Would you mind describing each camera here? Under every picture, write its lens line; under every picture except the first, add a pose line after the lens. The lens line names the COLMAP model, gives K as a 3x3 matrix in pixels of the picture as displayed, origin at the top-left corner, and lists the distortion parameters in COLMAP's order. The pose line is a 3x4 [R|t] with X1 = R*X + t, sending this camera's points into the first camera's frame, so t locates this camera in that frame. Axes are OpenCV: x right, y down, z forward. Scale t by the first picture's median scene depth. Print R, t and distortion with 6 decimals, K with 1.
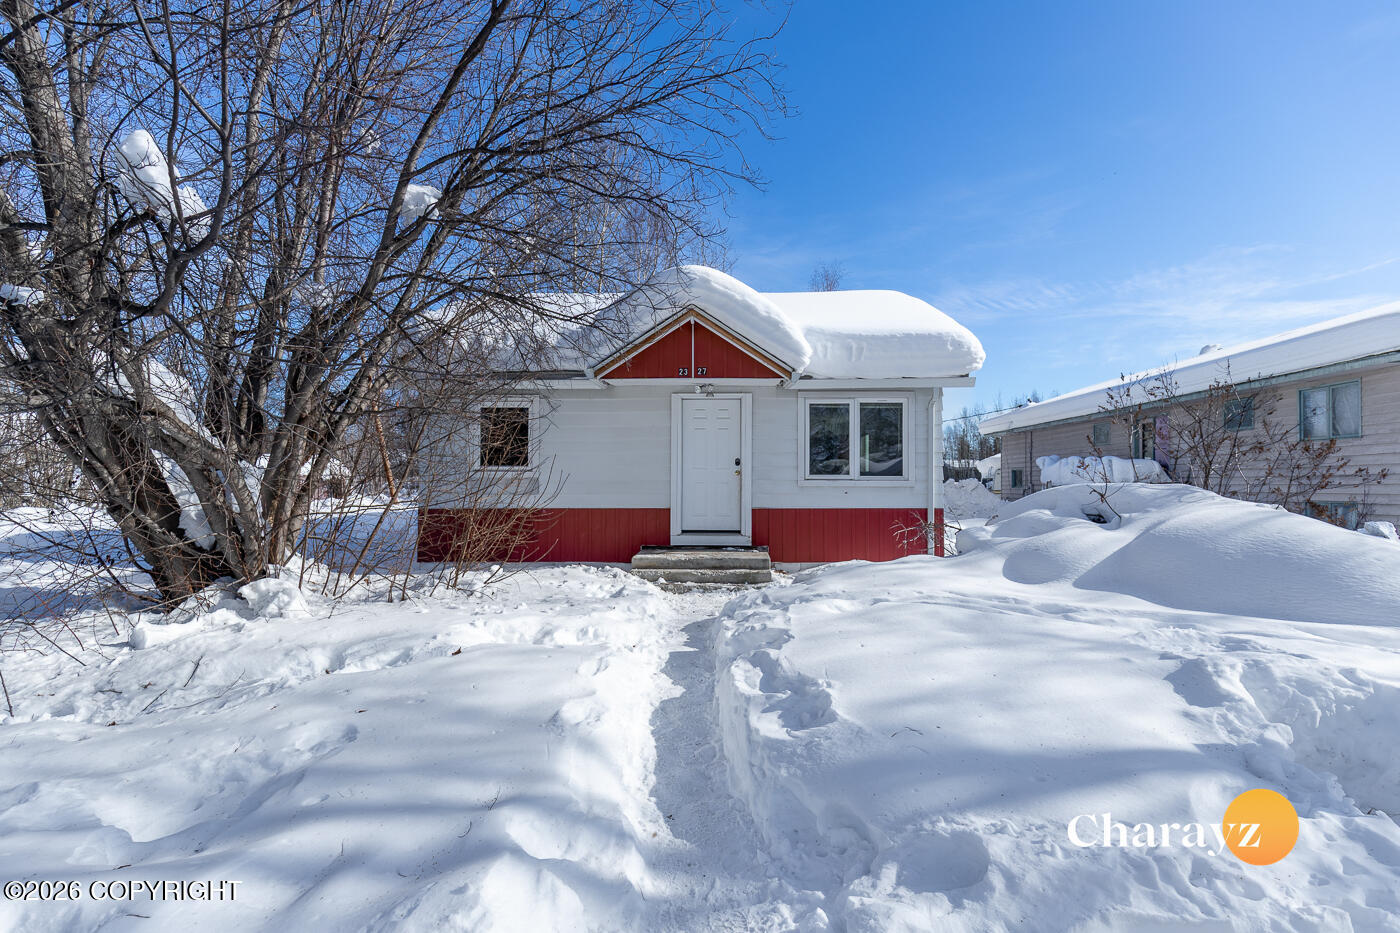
lens RADIAL K [[658.9, 0, 701.2], [0, 658.9, 487.4], [0, 0, 1]] dist [-0.000005, -0.000002]
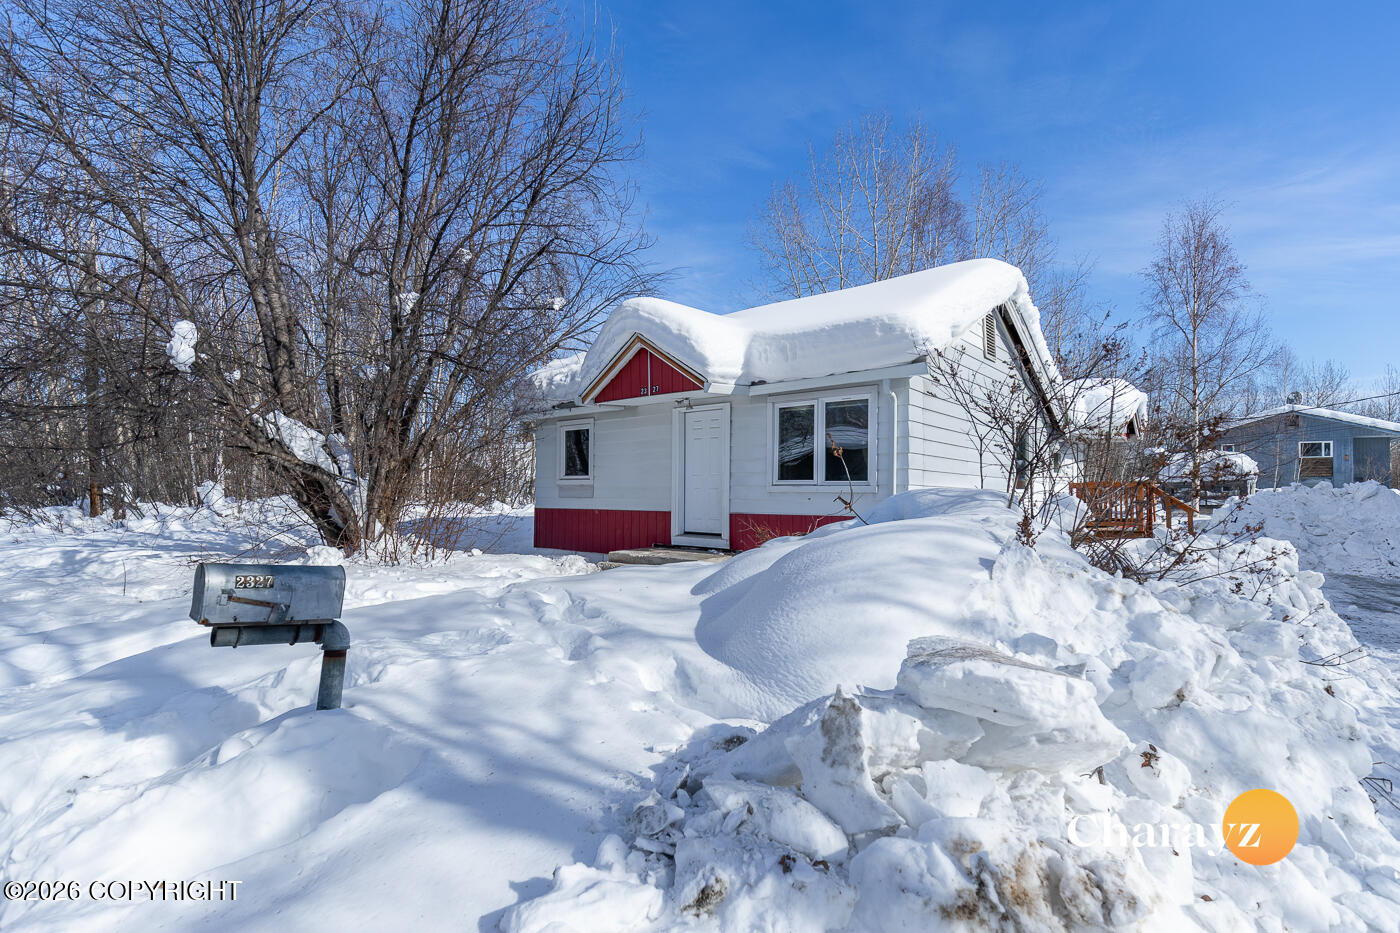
lens RADIAL K [[658.9, 0, 701.2], [0, 658.9, 487.4], [0, 0, 1]] dist [-0.000005, -0.000002]
pose [[0.769078, -0.001674, -0.639152, 0.711191], [-0.007174, 0.999911, -0.011251, 0.003291], [0.639114, 0.013239, 0.768998, 0.171975]]
